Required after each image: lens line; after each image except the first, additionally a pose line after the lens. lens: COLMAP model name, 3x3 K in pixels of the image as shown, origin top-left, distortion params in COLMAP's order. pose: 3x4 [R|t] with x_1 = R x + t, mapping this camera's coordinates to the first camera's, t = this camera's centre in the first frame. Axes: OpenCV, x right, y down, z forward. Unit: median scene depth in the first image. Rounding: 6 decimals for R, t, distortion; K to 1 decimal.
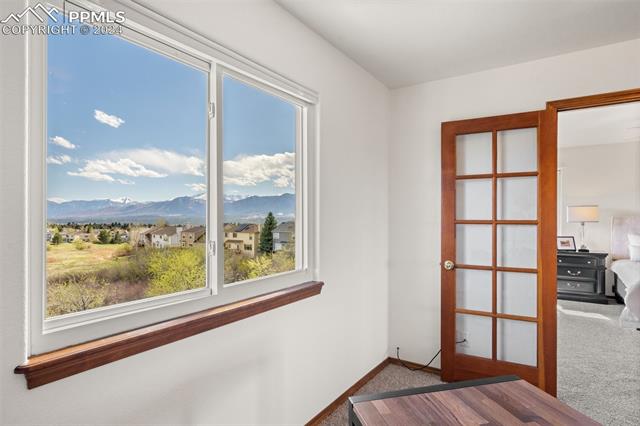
lens RADIAL K [[344.2, 0, 324.9], [0, 344.2, 218.7], [0, 0, 1]] dist [-0.002720, 0.001476]
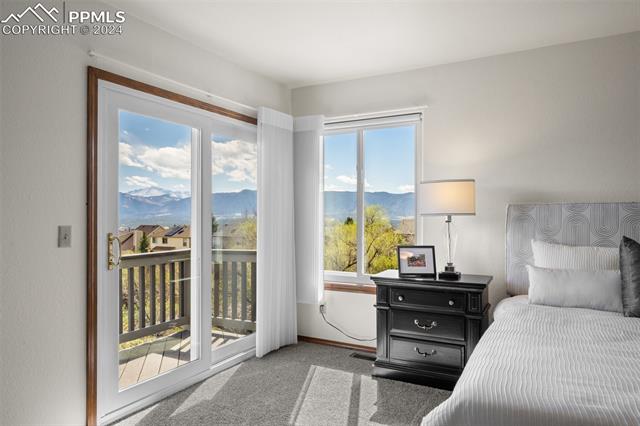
lens RADIAL K [[419.6, 0, 321.7], [0, 419.6, 217.3], [0, 0, 1]] dist [-0.008418, -0.000691]
pose [[0.996668, 0.000117, 0.081561, 0.782695], [0.000376, 0.999982, -0.006029, 0.023555], [-0.081561, 0.006040, 0.996650, 0.652024]]
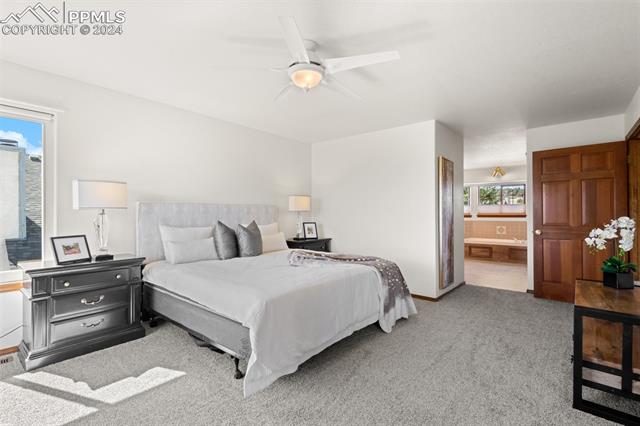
lens RADIAL K [[292.2, 0, 320.8], [0, 292.2, 211.7], [0, 0, 1]] dist [-0.002293, -0.000398]
pose [[0.090002, 0.005392, 0.995927, 0.423691], [0.003228, 0.999979, -0.005706, 0.027031], [-0.995936, 0.003728, 0.089983, 0.860251]]
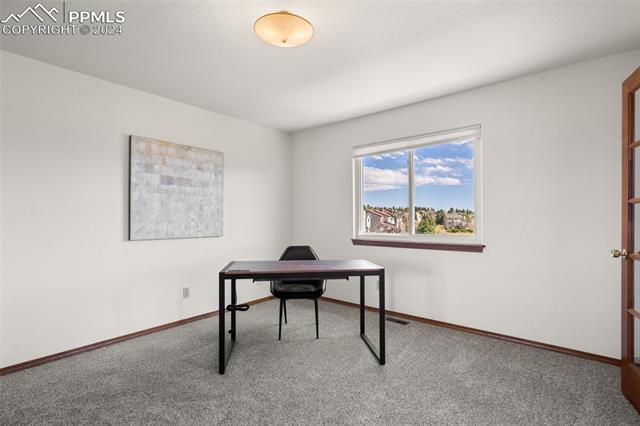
lens RADIAL K [[292.2, 0, 324.5], [0, 292.2, 214.8], [0, 0, 1]] dist [-0.002293, -0.000398]
pose [[-0.076833, -0.012803, -0.996962, 0.806159], [-0.003245, 0.999915, -0.012591, 0.041184], [0.997039, 0.002268, -0.076868, 0.241186]]
